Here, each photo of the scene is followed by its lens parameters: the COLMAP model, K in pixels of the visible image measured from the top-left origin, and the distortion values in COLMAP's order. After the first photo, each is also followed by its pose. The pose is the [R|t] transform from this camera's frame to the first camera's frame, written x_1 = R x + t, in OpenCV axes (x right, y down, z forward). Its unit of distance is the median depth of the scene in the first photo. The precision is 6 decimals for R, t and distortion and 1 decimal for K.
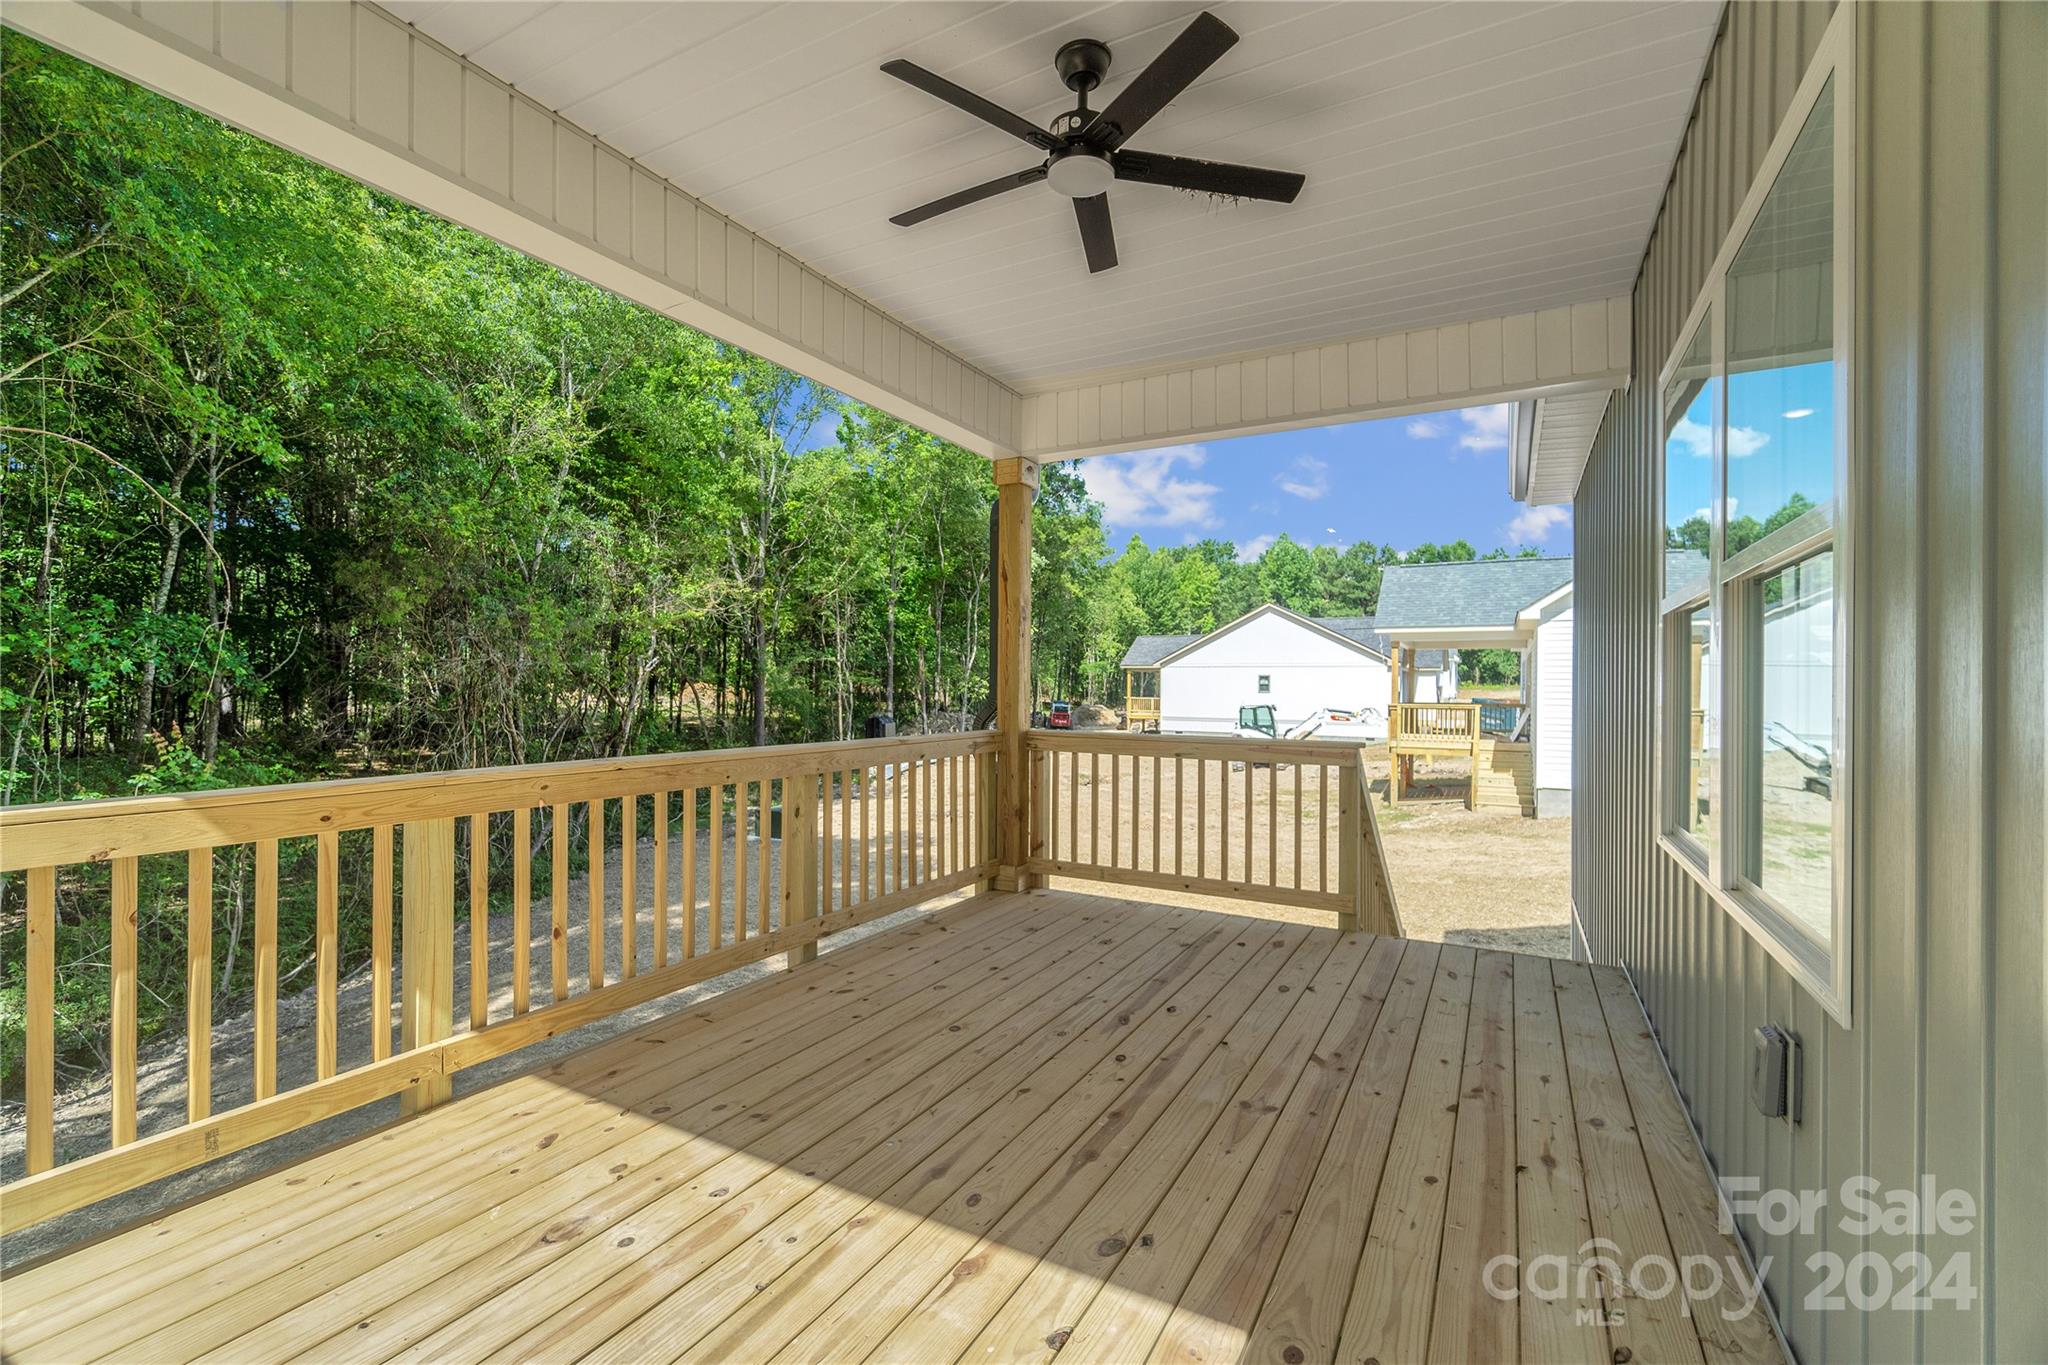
lens RADIAL K [[872.7, 0, 1002.5], [0, 872.7, 678.2], [0, 0, 1]] dist [-0.001432, -0.000298]
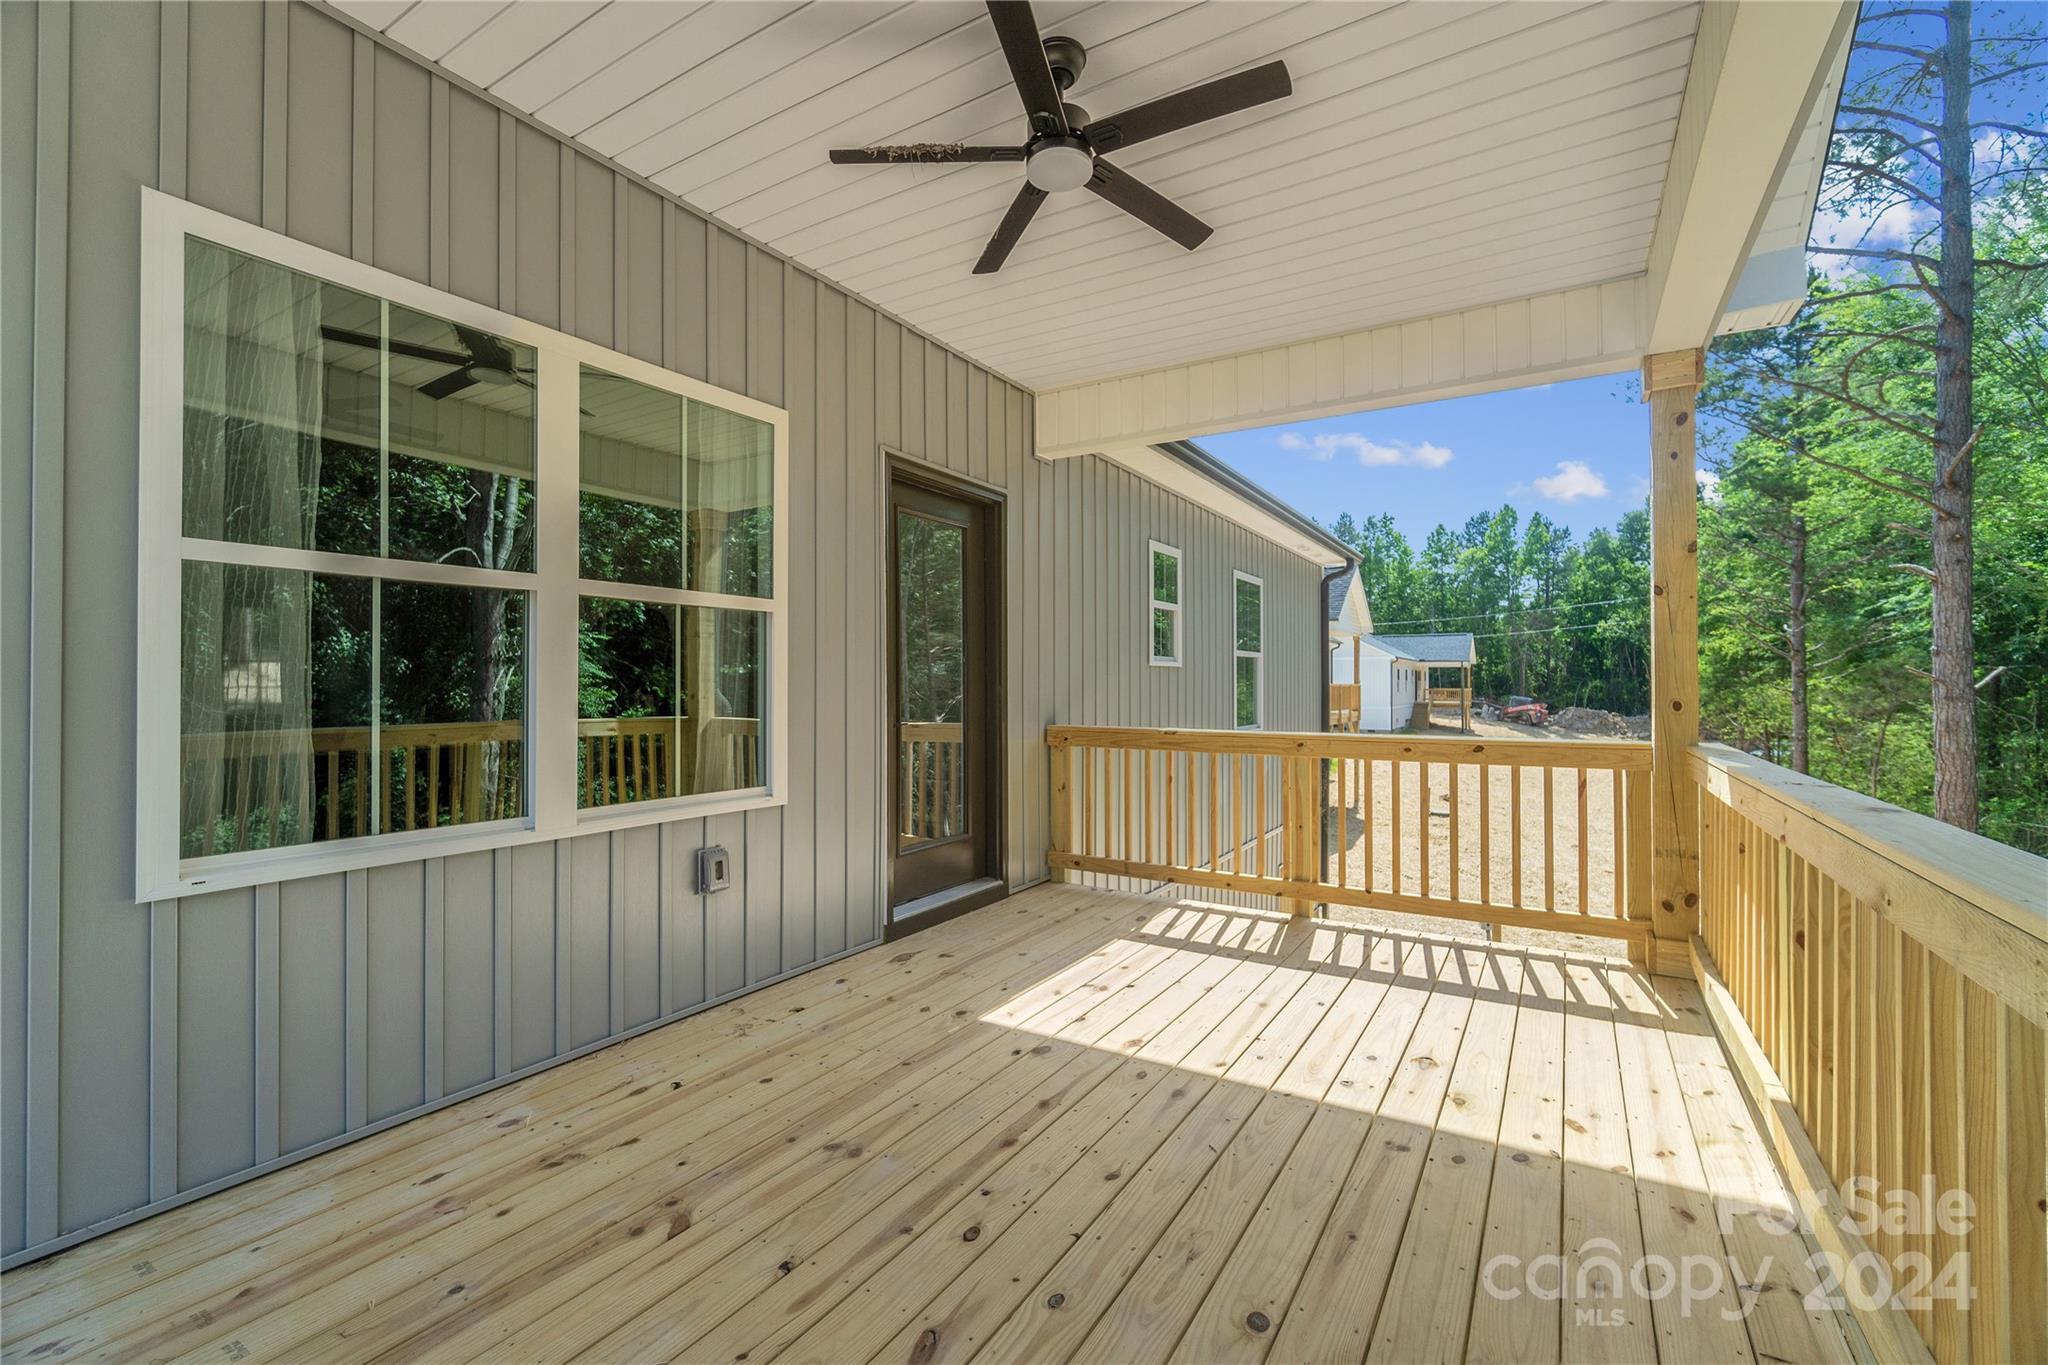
lens RADIAL K [[872.7, 0, 1002.5], [0, 872.7, 678.2], [0, 0, 1]] dist [-0.001432, -0.000298]
pose [[-0.998794, -0.010496, 0.047965, 0.097238], [-0.011431, 0.999749, -0.019269, 0.031289], [-0.047750, -0.019794, -0.998663, 1.922844]]
